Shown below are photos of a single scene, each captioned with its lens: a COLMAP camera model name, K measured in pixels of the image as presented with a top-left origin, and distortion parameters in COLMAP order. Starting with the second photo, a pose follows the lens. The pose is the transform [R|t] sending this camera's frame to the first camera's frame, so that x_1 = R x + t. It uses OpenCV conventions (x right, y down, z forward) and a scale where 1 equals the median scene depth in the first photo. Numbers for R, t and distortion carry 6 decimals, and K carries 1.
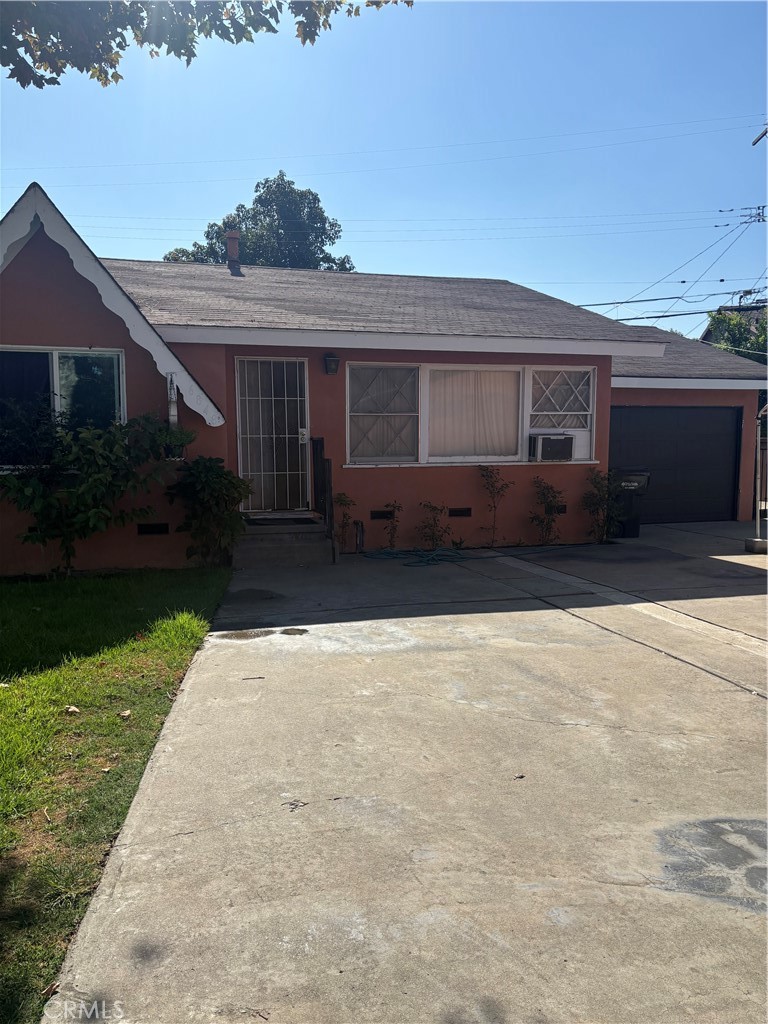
lens RADIAL K [[791.6, 0, 381.8], [0, 791.6, 516.0], [0, 0, 1]] dist [0.013753, -0.014054]
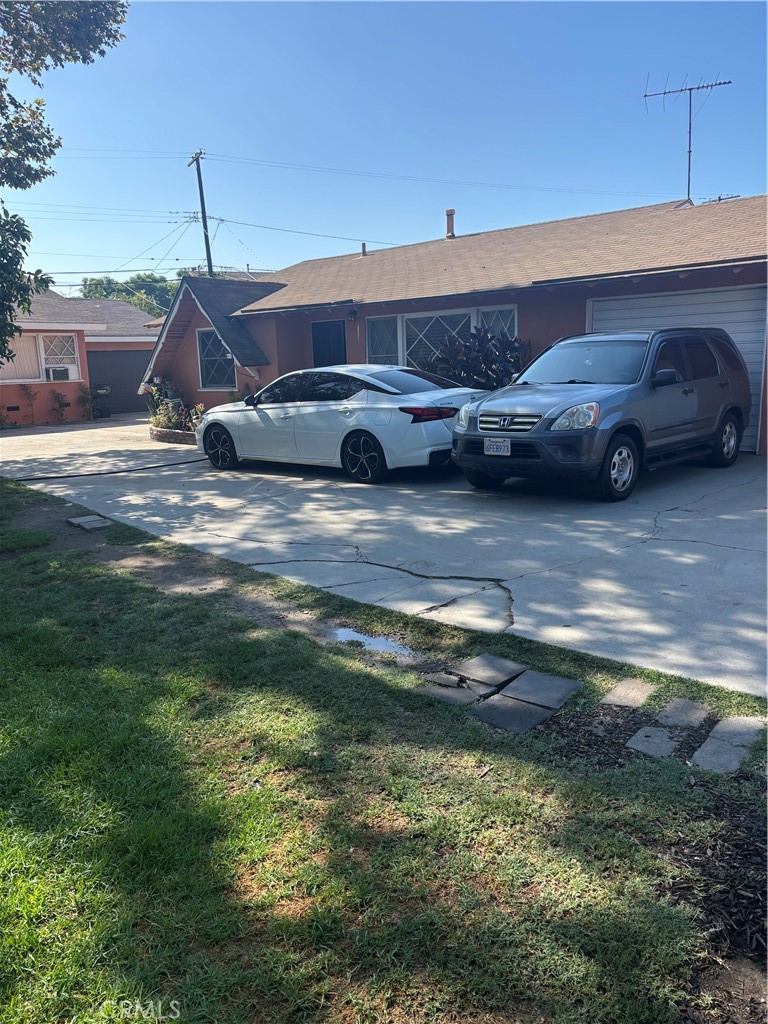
lens RADIAL K [[791.6, 0, 388.7], [0, 791.6, 513.8], [0, 0, 1]] dist [0.013753, -0.014054]
pose [[0.837838, -0.129422, 0.530356, -0.196797], [0.092782, 0.991117, 0.095286, 0.151537], [-0.537977, -0.030627, 0.842403, -1.161743]]
